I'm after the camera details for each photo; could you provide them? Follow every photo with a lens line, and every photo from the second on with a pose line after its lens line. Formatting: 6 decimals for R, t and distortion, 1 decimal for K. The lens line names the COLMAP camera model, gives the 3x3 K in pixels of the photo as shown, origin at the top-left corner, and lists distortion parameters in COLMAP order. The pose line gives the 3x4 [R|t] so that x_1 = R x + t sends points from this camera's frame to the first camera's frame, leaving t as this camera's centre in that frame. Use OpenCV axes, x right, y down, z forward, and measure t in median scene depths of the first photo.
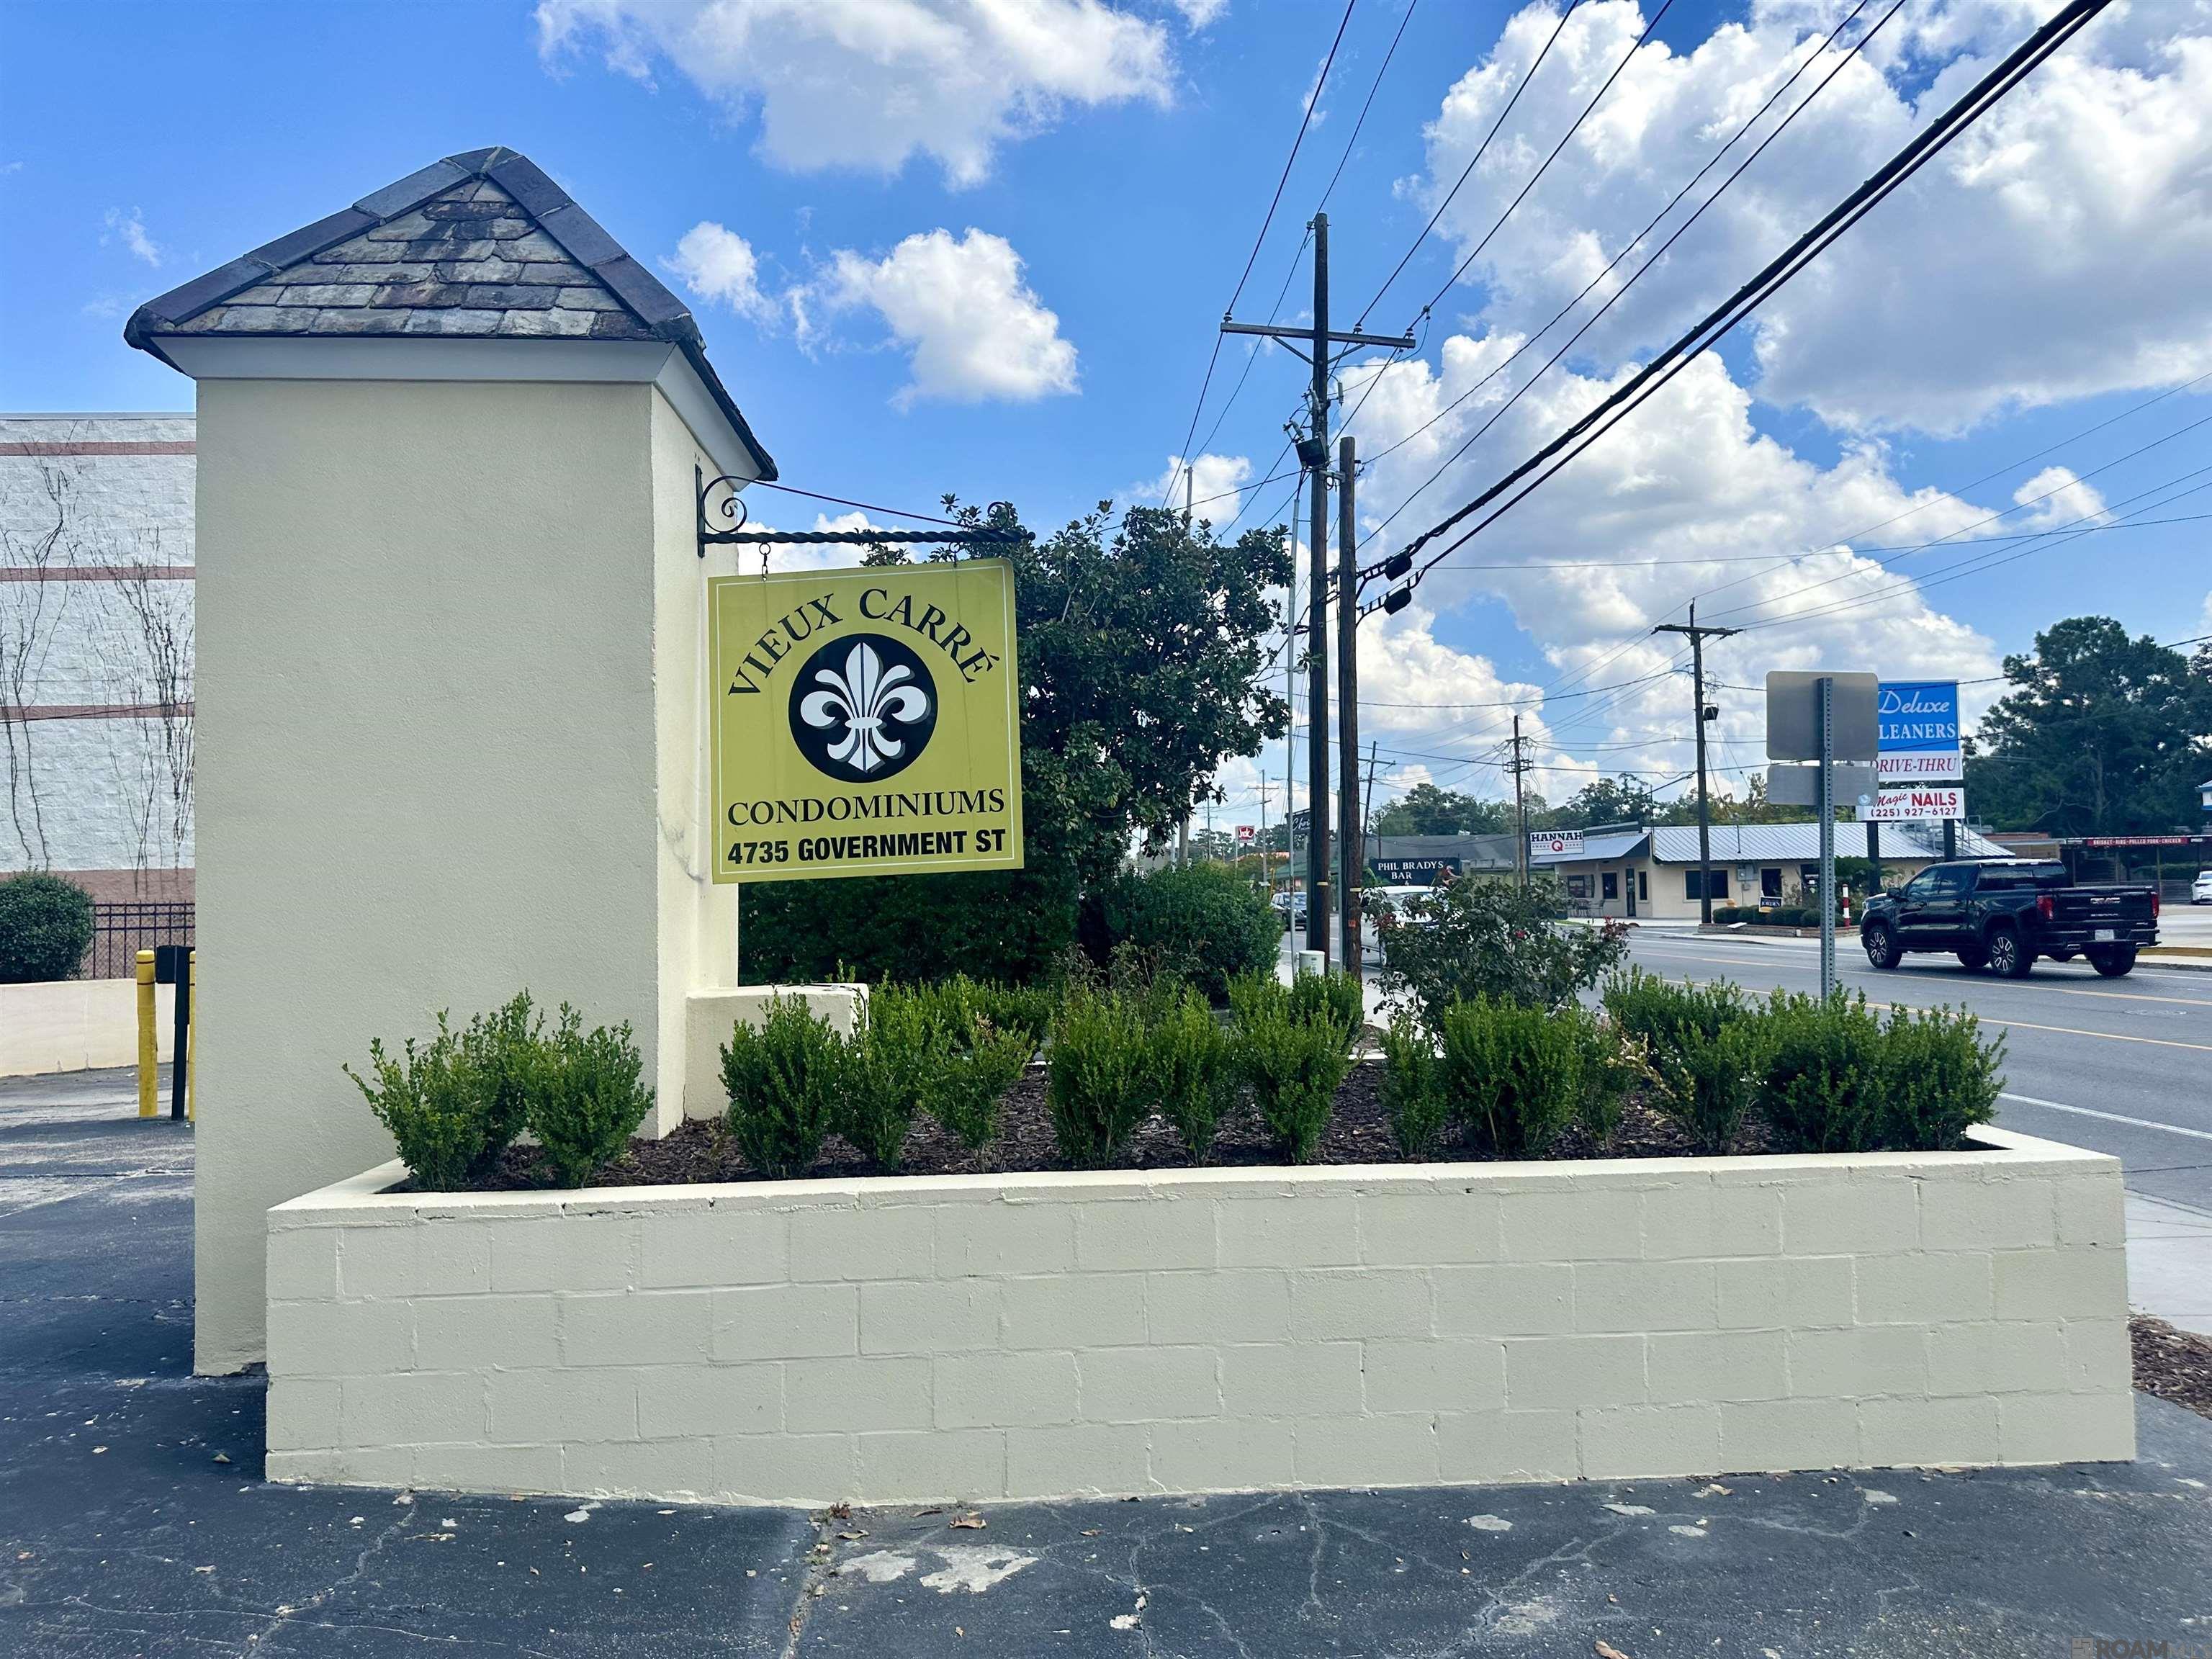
lens RADIAL K [[1533.0, 0, 1110.7], [0, 1533.0, 837.9], [0, 0, 1]] dist [0.141680, -0.208227]
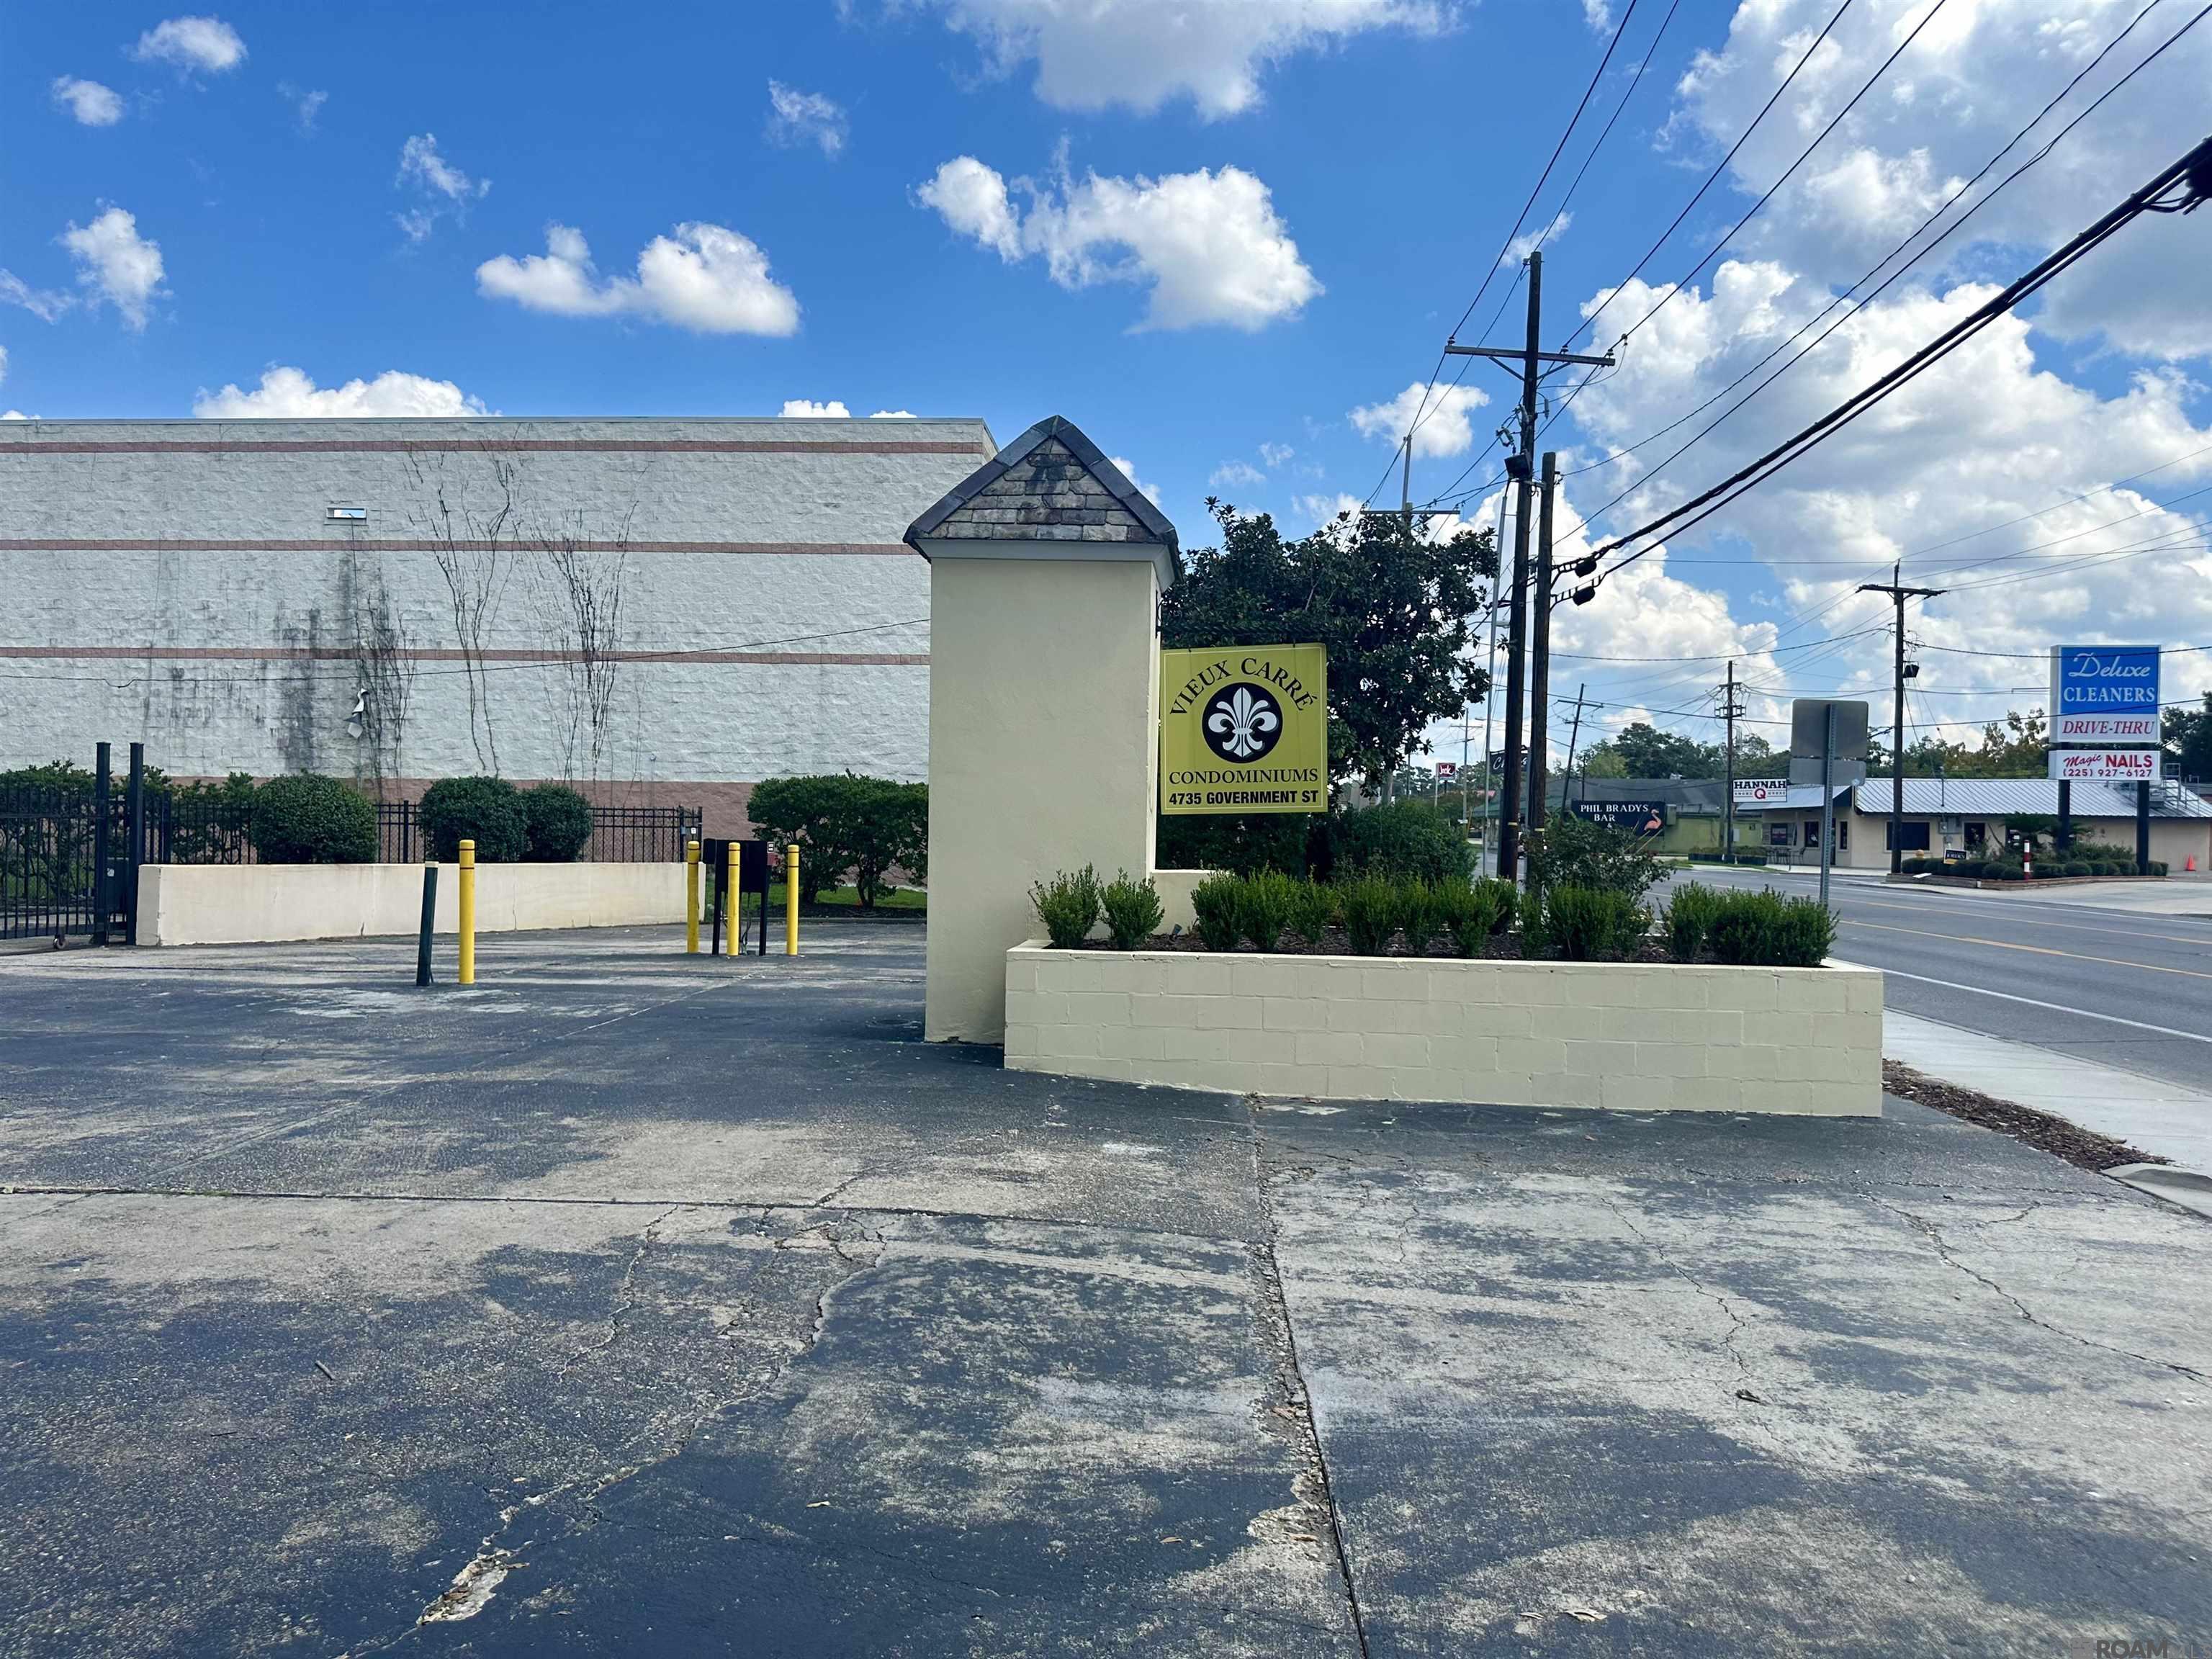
lens RADIAL K [[1533.0, 0, 1110.7], [0, 1533.0, 837.9], [0, 0, 1]] dist [0.141680, -0.208227]
pose [[0.991611, 0.035314, -0.124338, -0.023185], [-0.029536, 0.998410, 0.048008, -0.008392], [0.125836, -0.043933, 0.991078, -0.245472]]
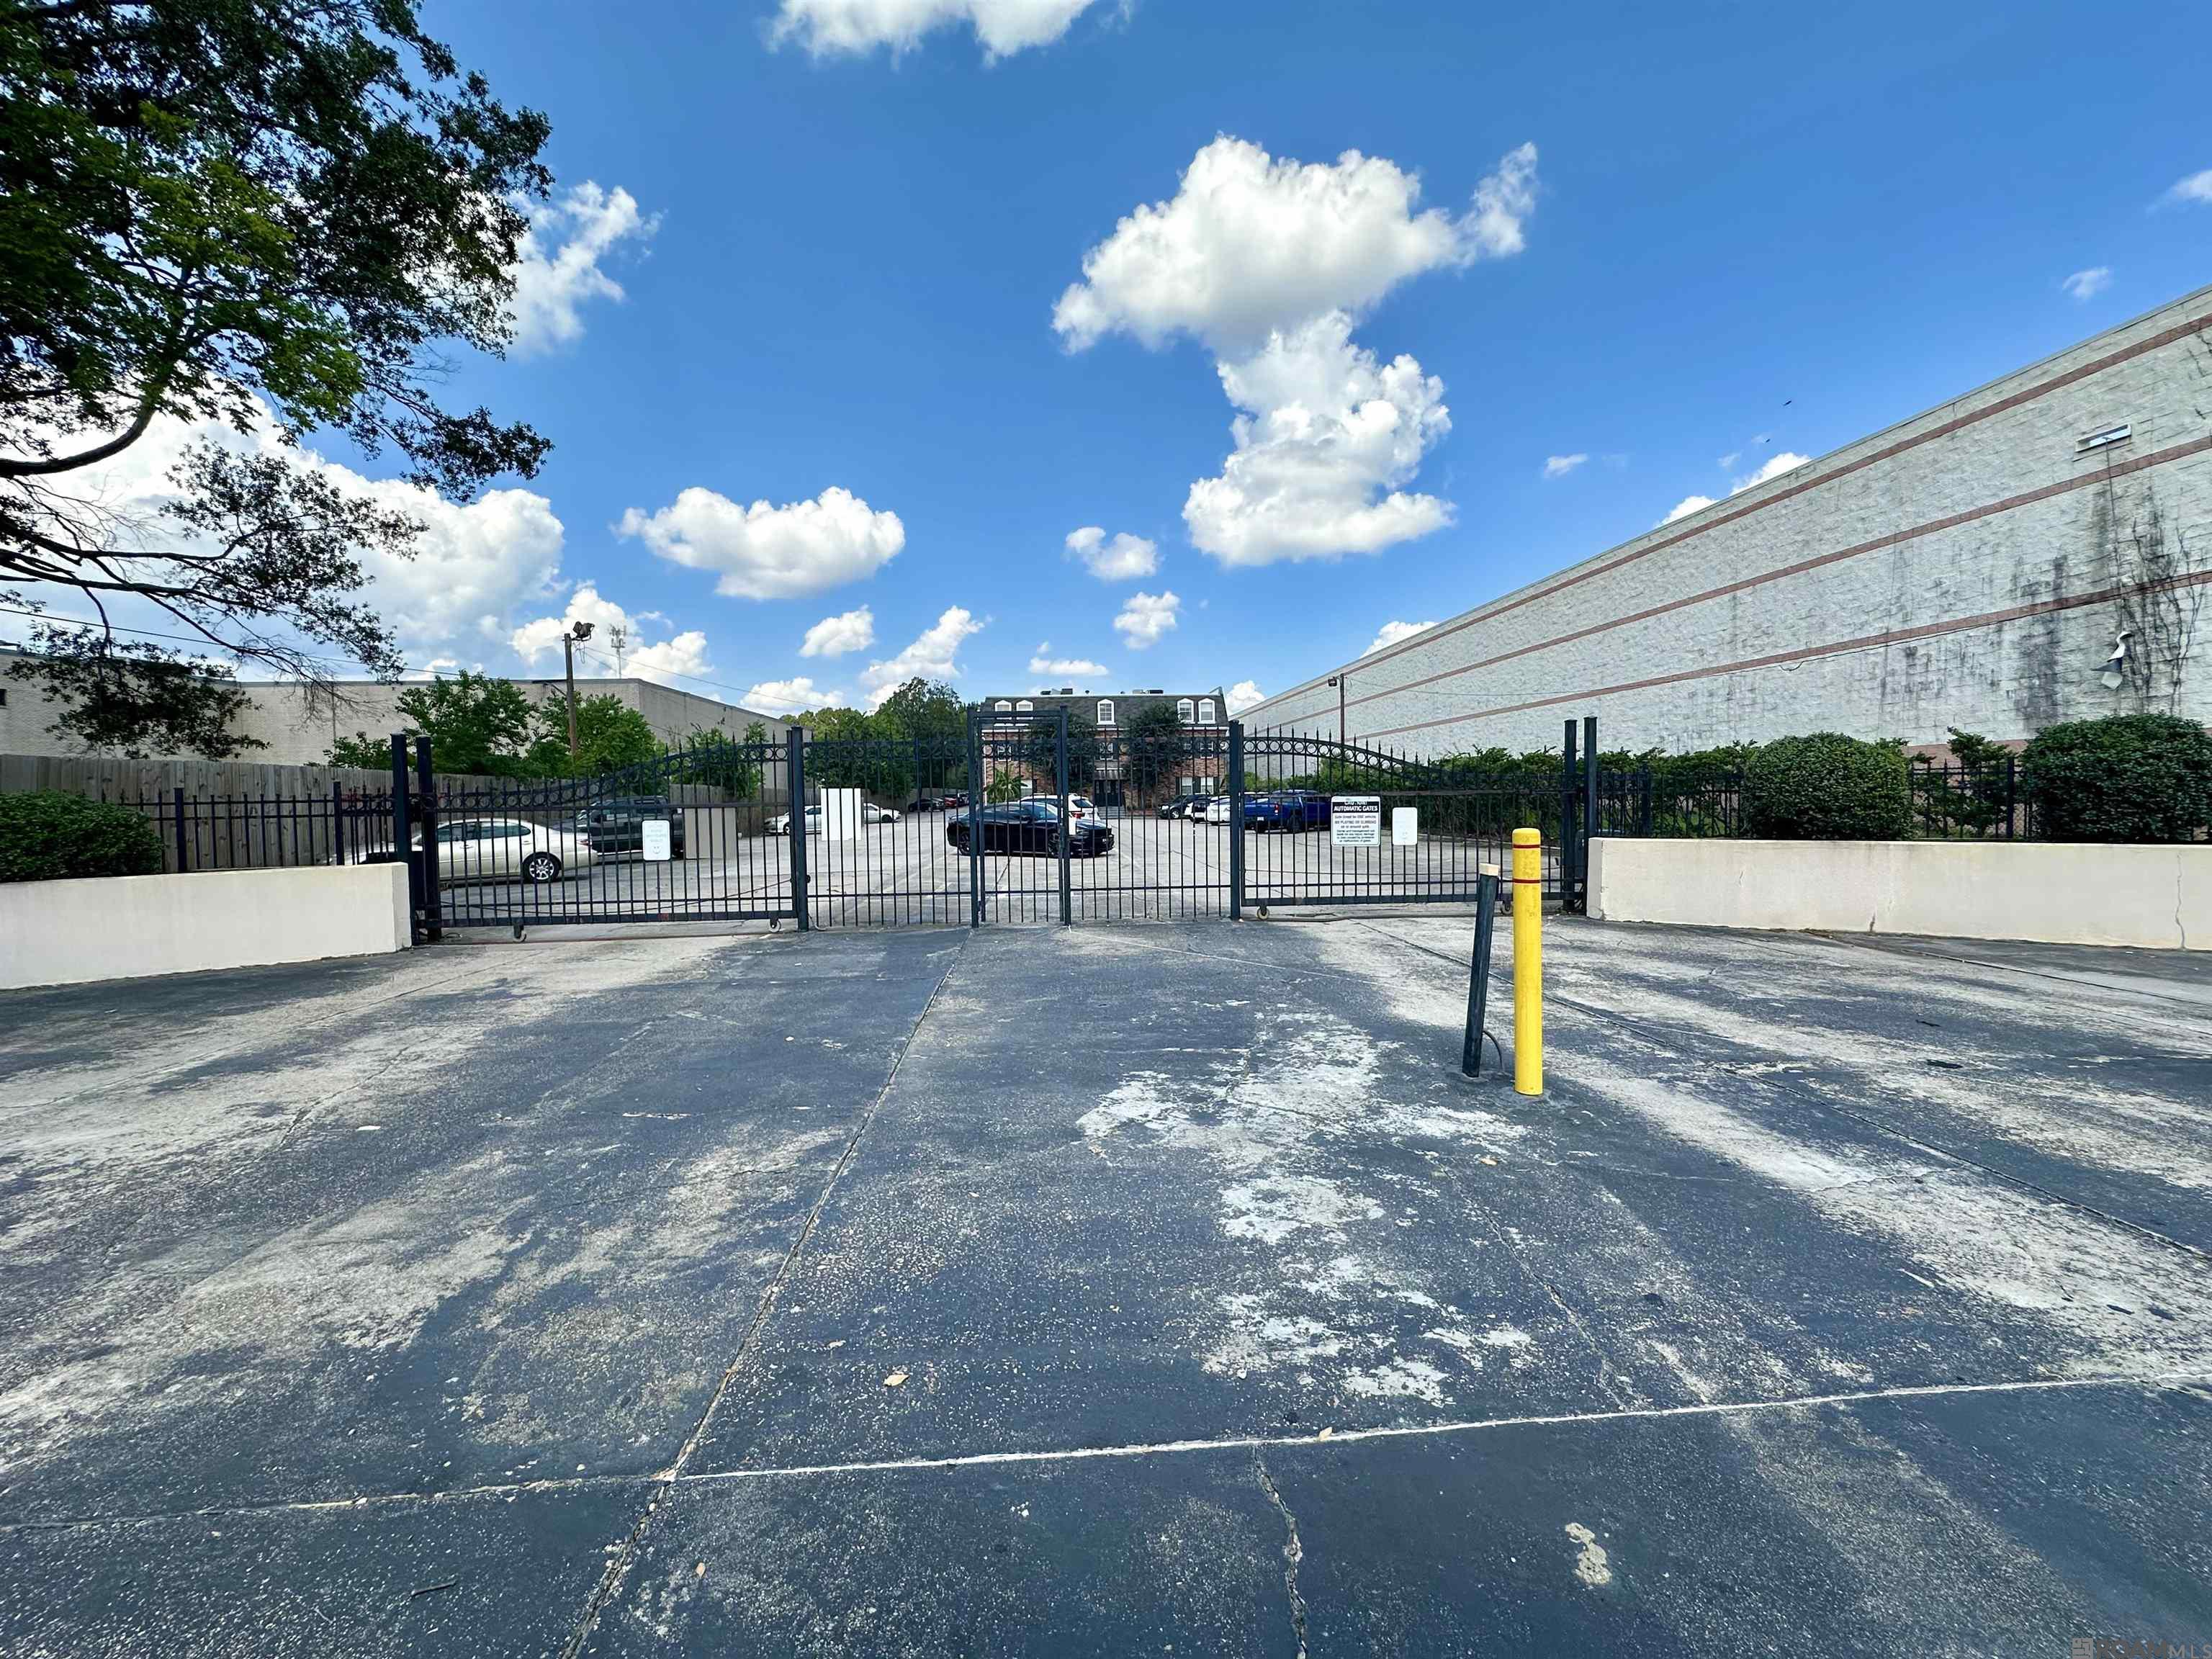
lens RADIAL K [[886.0, 0, 1093.5], [0, 886.0, 827.9], [0, 0, 1]] dist [-0.012213, 0.003678]
pose [[-0.003924, 0.056571, -0.998391, -0.171983], [0.058927, 0.996677, 0.056242, 0.014879], [0.998255, -0.058612, -0.007245, 0.285940]]
